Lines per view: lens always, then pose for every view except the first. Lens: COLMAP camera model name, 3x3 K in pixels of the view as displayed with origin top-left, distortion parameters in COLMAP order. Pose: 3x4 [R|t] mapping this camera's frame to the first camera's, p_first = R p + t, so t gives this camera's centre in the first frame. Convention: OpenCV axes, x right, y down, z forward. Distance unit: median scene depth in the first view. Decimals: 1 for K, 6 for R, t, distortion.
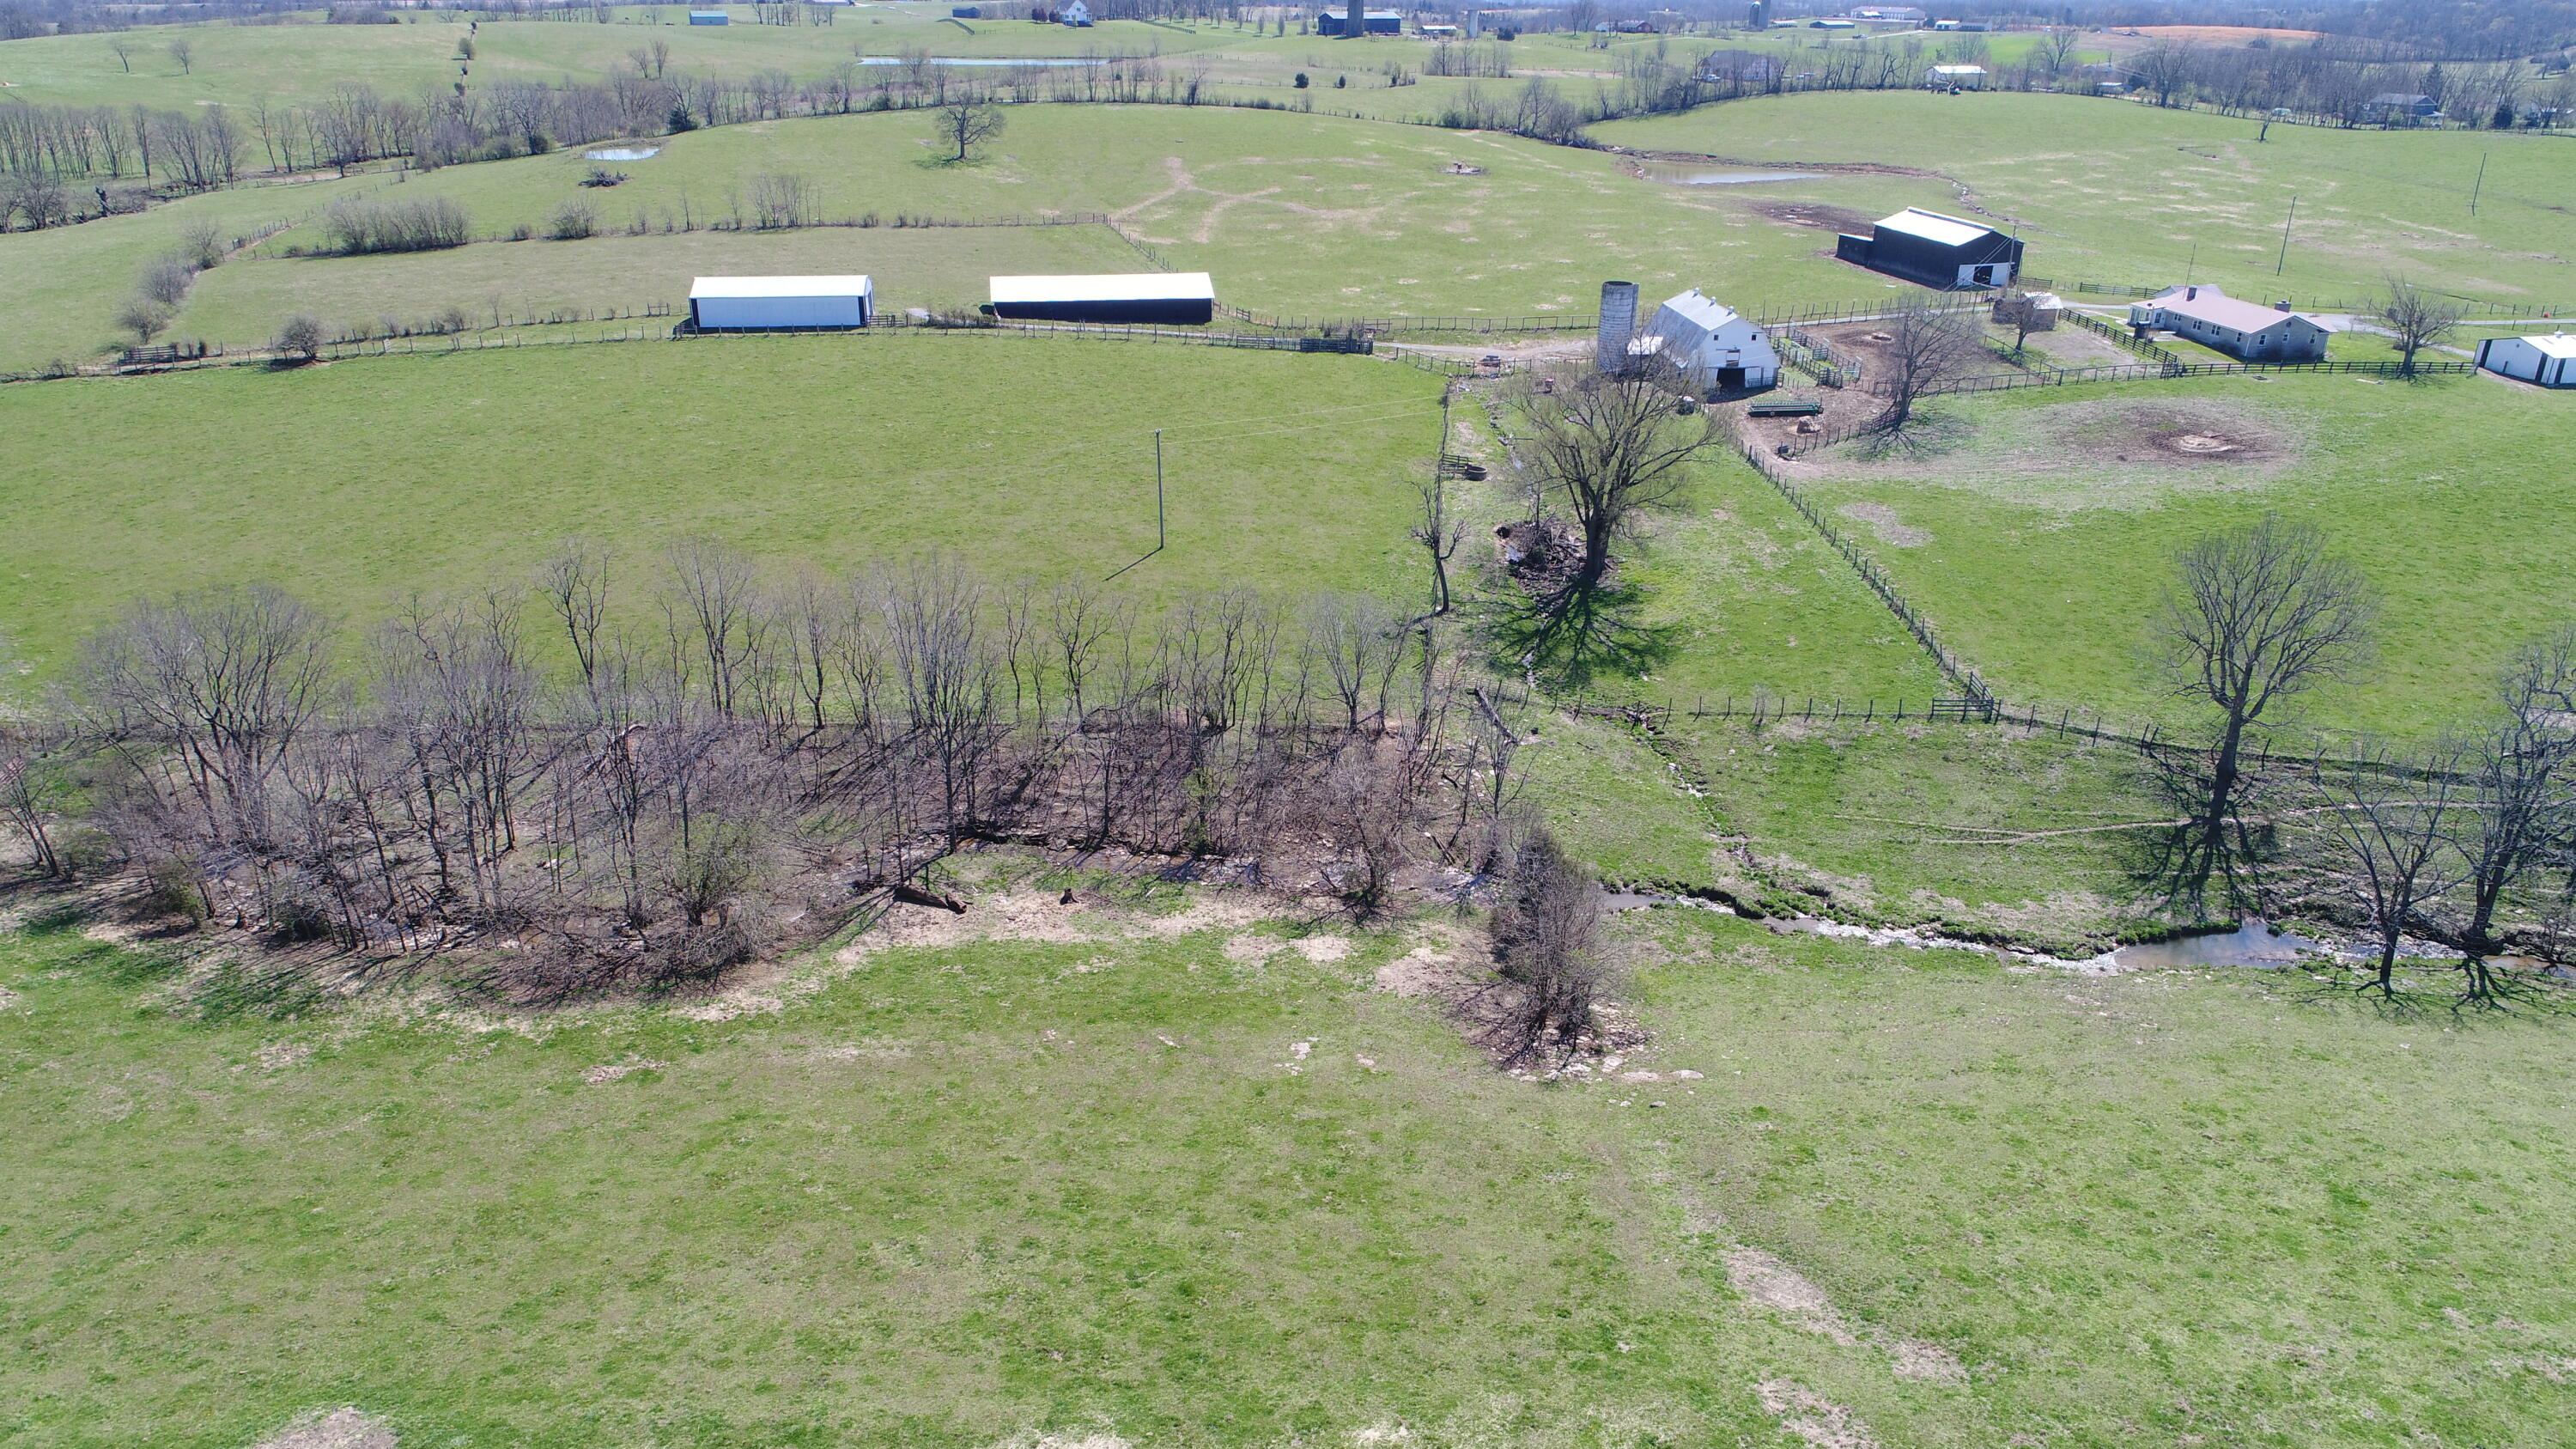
lens RADIAL K [[1726.1, 0, 1288.0], [0, 1726.1, 724.5], [0, 0, 1]] dist [-0.003788, 0.000213]
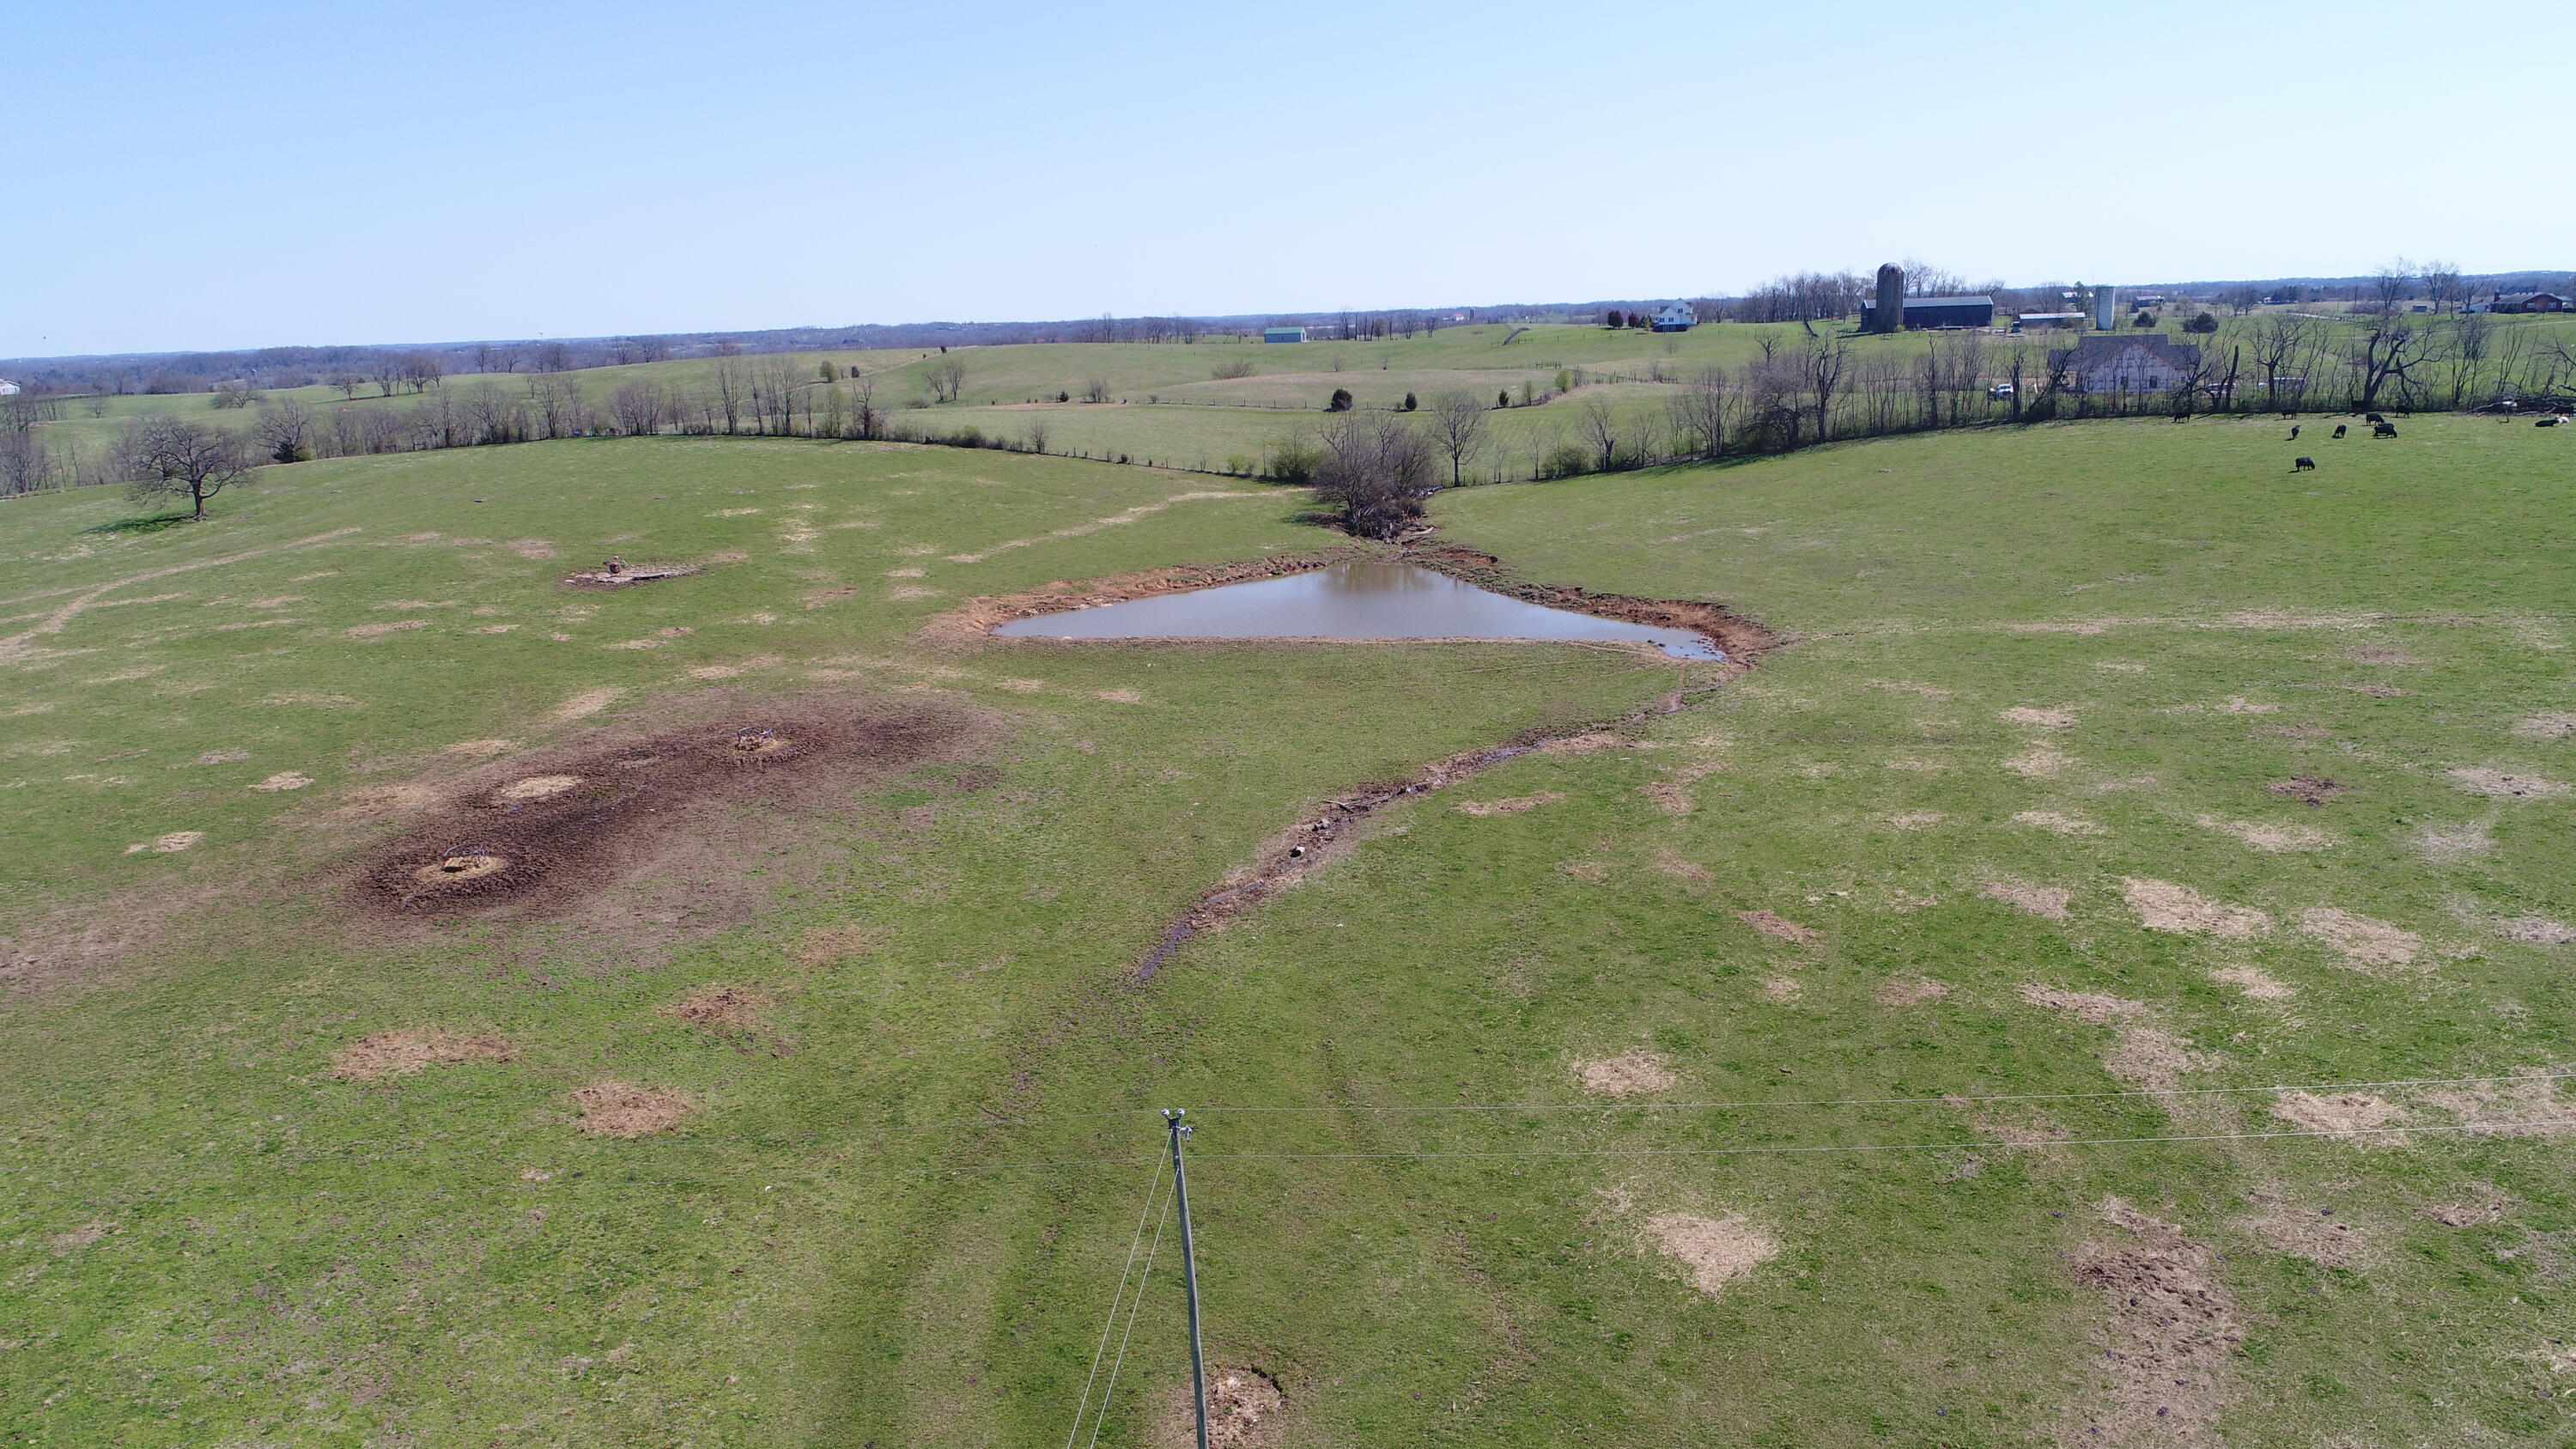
lens RADIAL K [[1726.1, 0, 1288.0], [0, 1726.1, 724.5], [0, 0, 1]] dist [-0.003788, 0.000213]
pose [[0.767807, 0.112675, -0.630695, 0.522417], [-0.217212, 0.971892, -0.090802, -0.250010], [0.602737, 0.206713, 0.770700, 0.669463]]
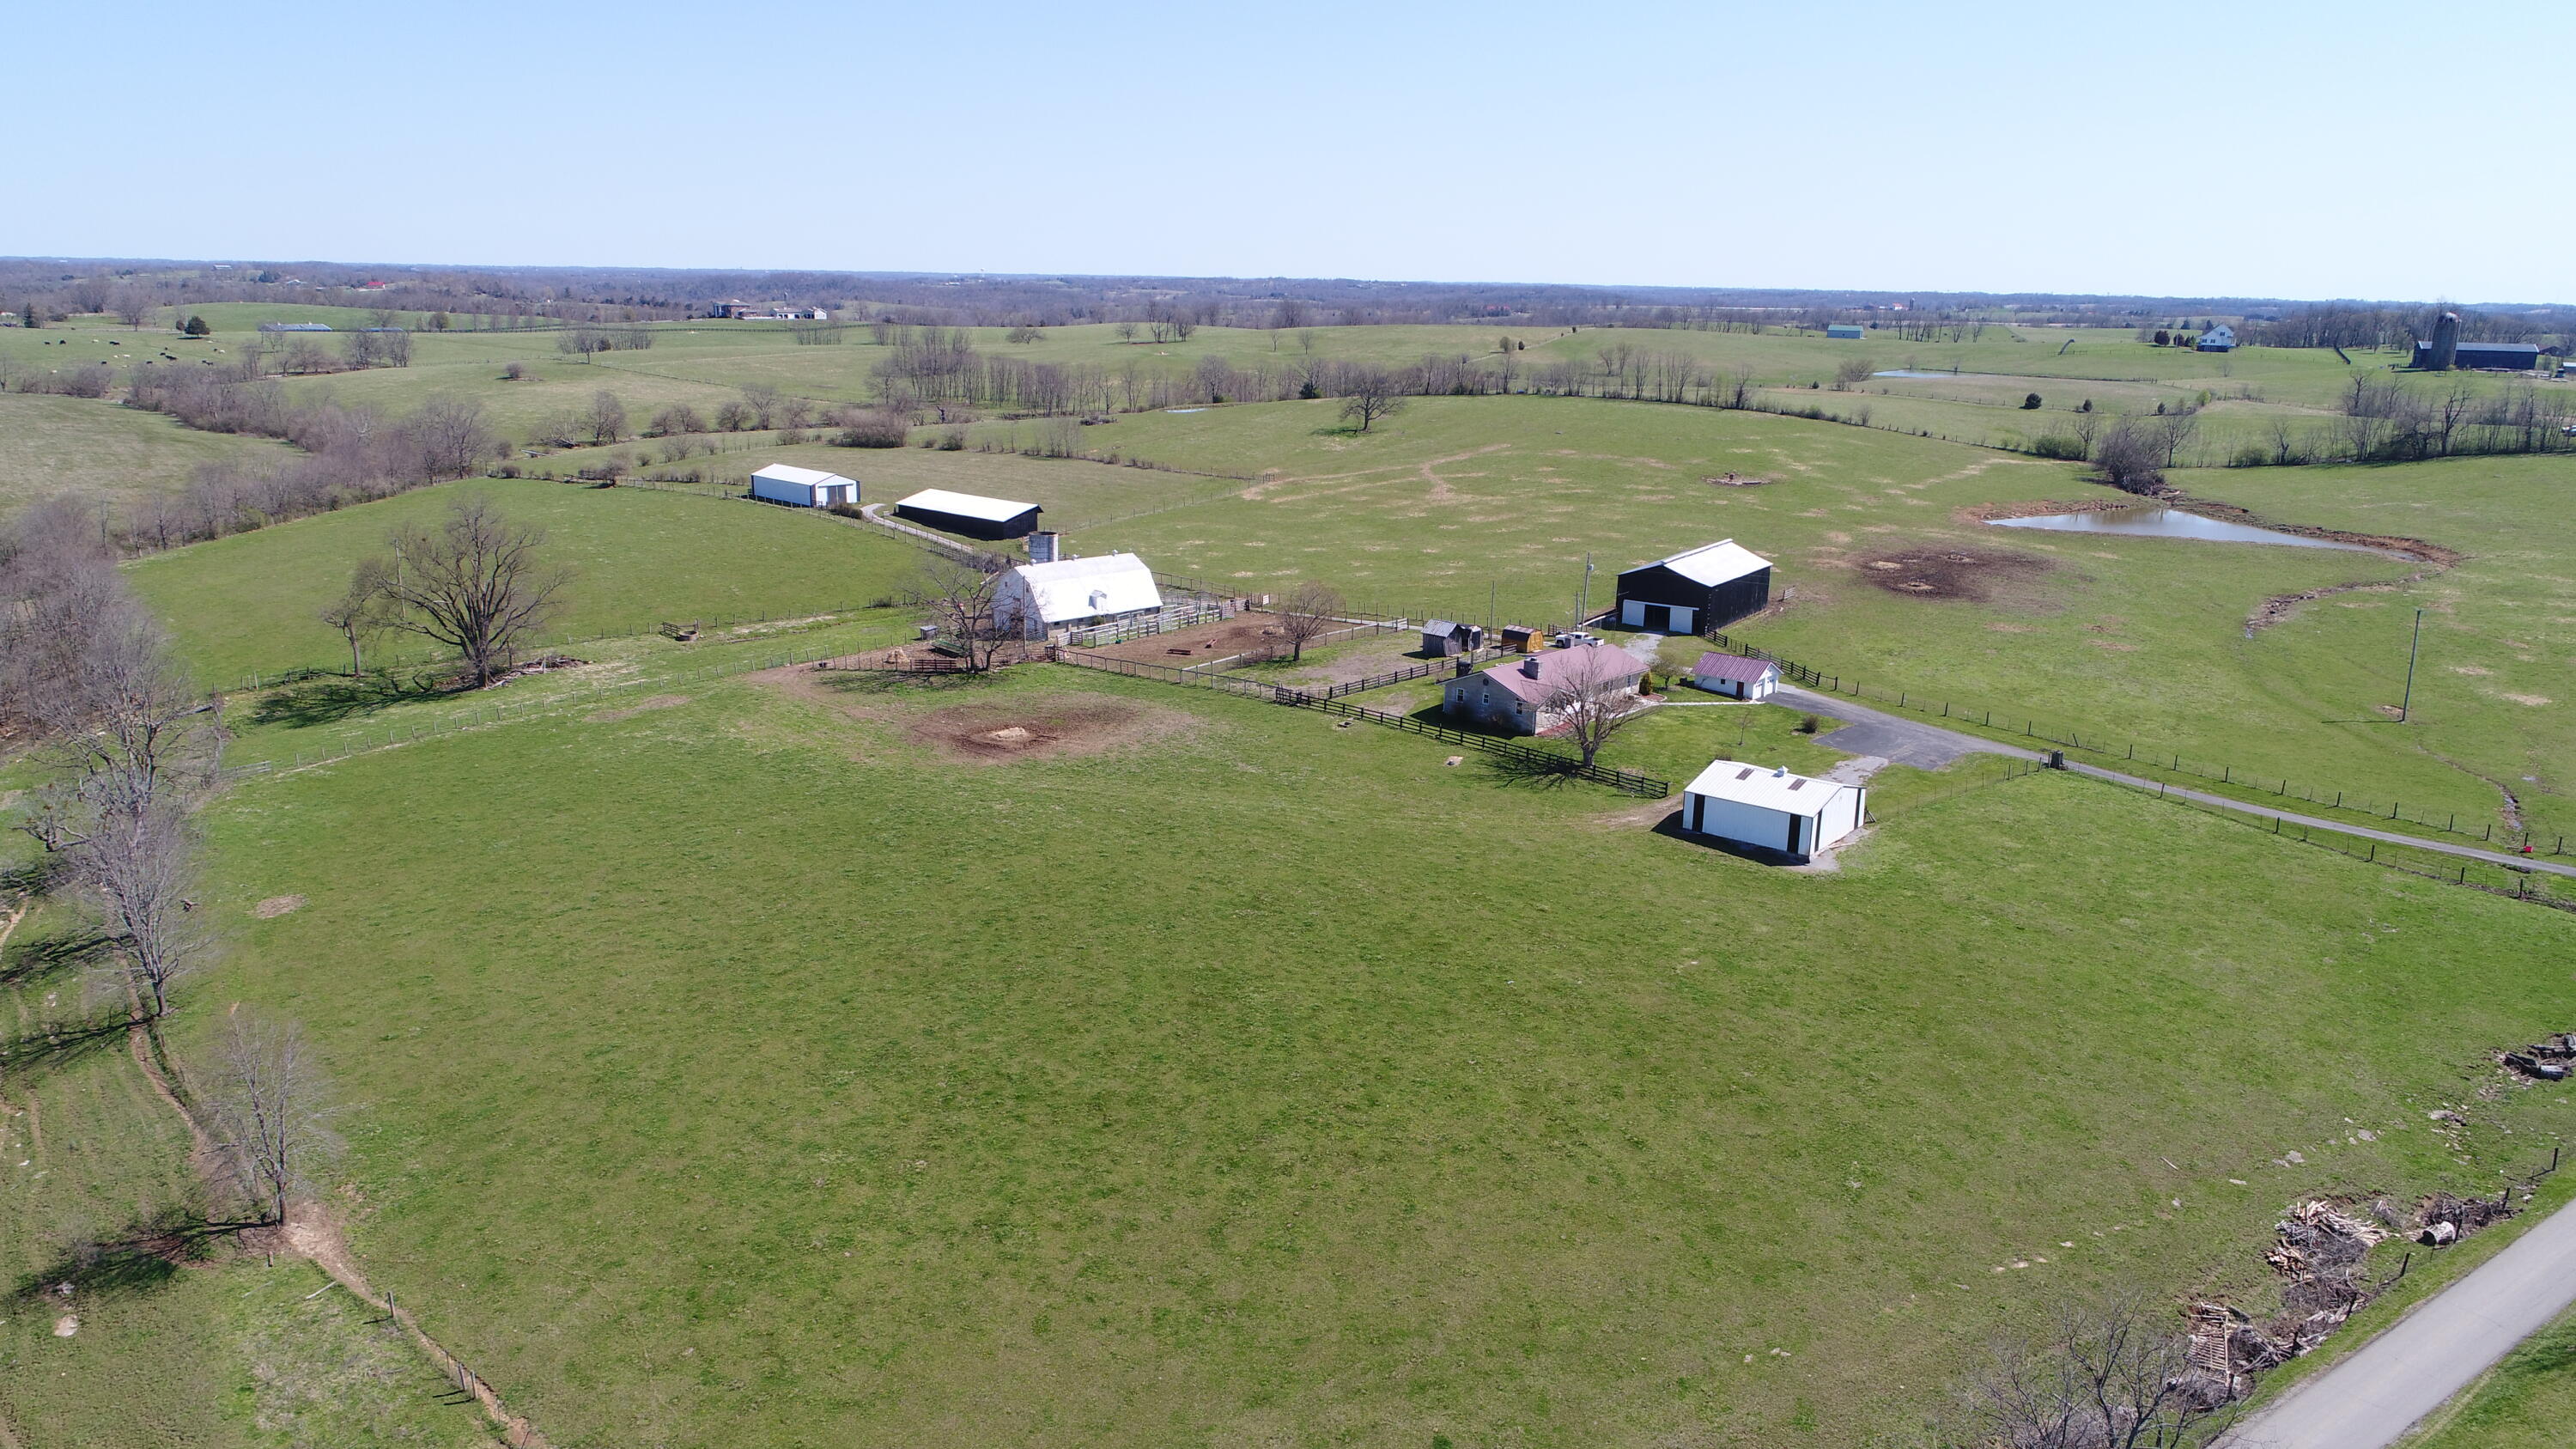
lens RADIAL K [[1726.1, 0, 1288.0], [0, 1726.1, 724.5], [0, 0, 1]] dist [-0.003788, 0.000213]
pose [[0.616846, 0.197451, -0.761915, 0.620106], [-0.324655, 0.945665, -0.017771, -0.094506], [0.717008, 0.258322, 0.647433, 0.240584]]
